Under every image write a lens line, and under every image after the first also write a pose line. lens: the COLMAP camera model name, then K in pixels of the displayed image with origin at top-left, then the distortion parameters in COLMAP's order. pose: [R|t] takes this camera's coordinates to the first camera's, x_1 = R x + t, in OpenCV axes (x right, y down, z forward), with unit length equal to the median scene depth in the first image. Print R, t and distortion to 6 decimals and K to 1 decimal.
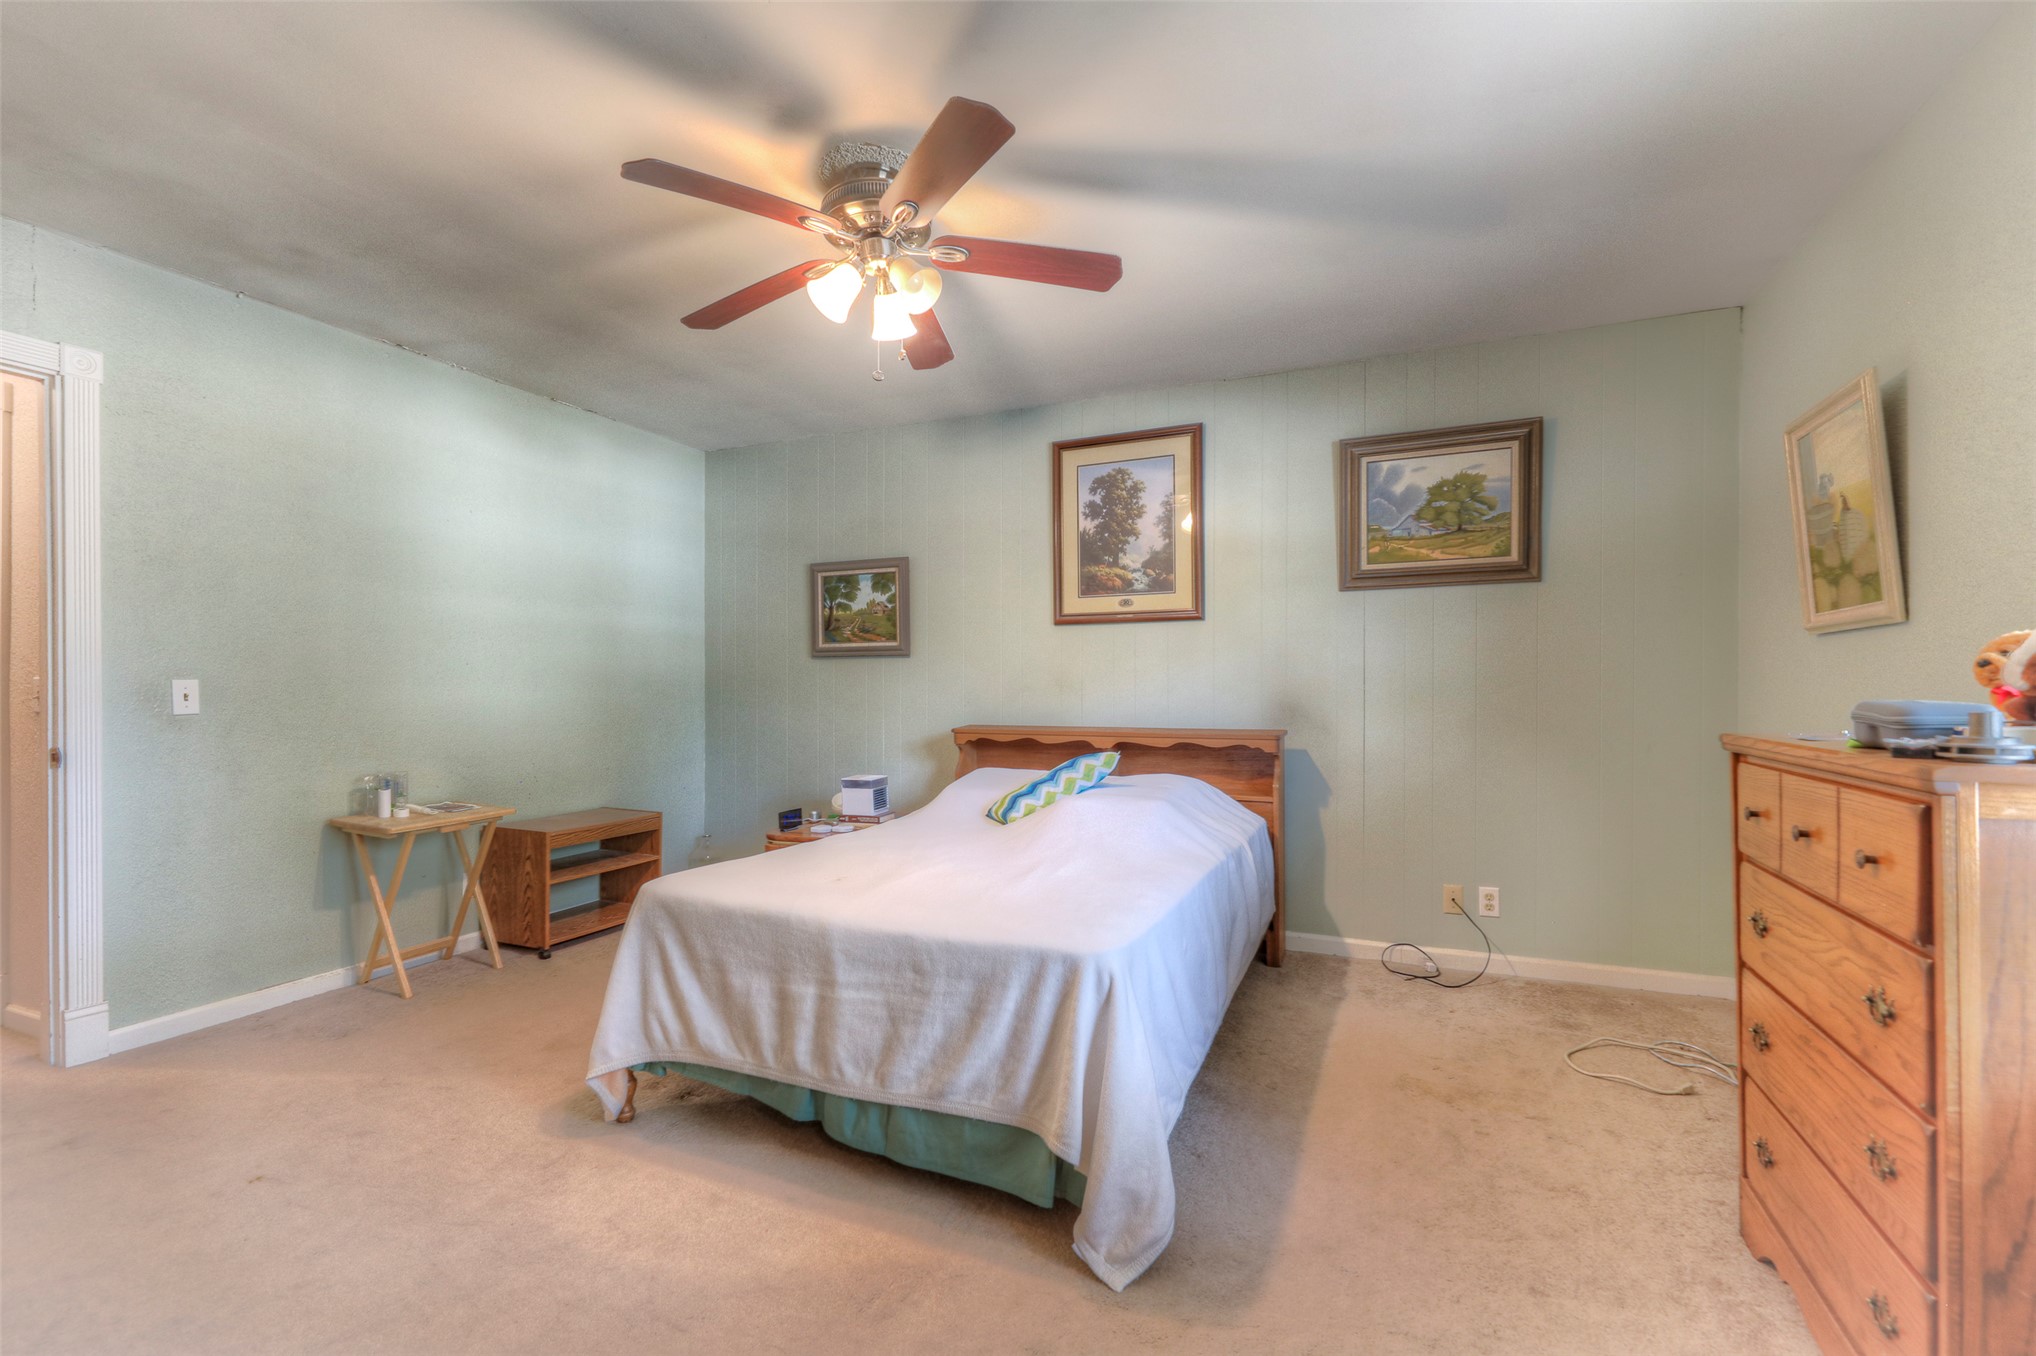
lens RADIAL K [[878.9, 0, 1008.2], [0, 878.9, 687.3], [0, 0, 1]] dist [0.003442, 0.000190]
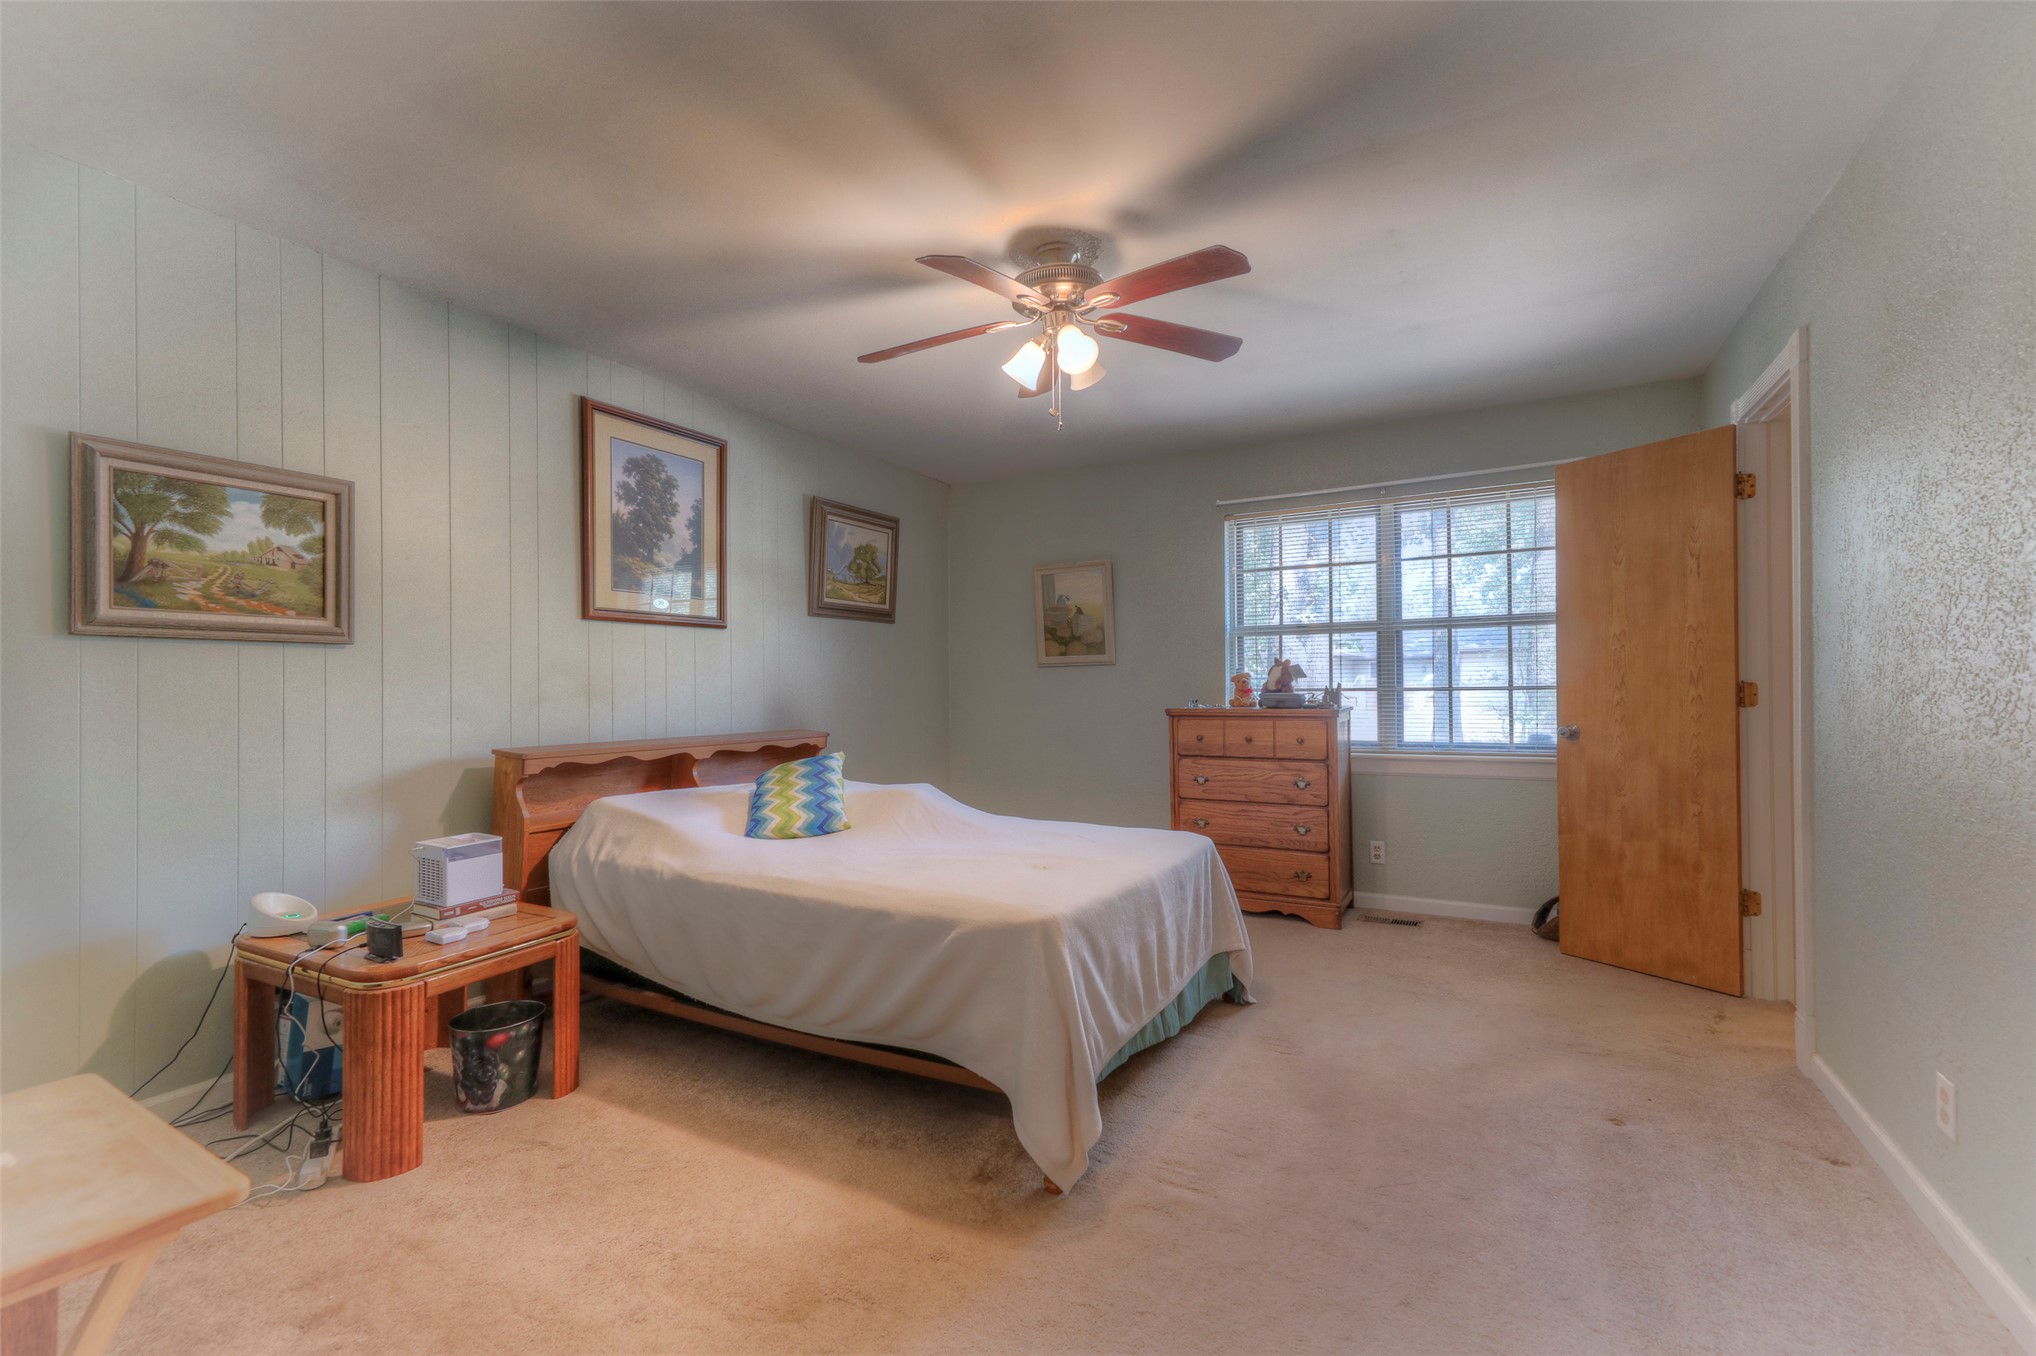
lens RADIAL K [[878.9, 0, 1005.1], [0, 878.9, 676.2], [0, 0, 1]] dist [0.003442, 0.000190]
pose [[0.086986, 0.015979, 0.996081, -0.743392], [0.009043, 0.999818, -0.016828, -0.000343], [-0.996169, 0.010471, 0.086825, 0.549261]]
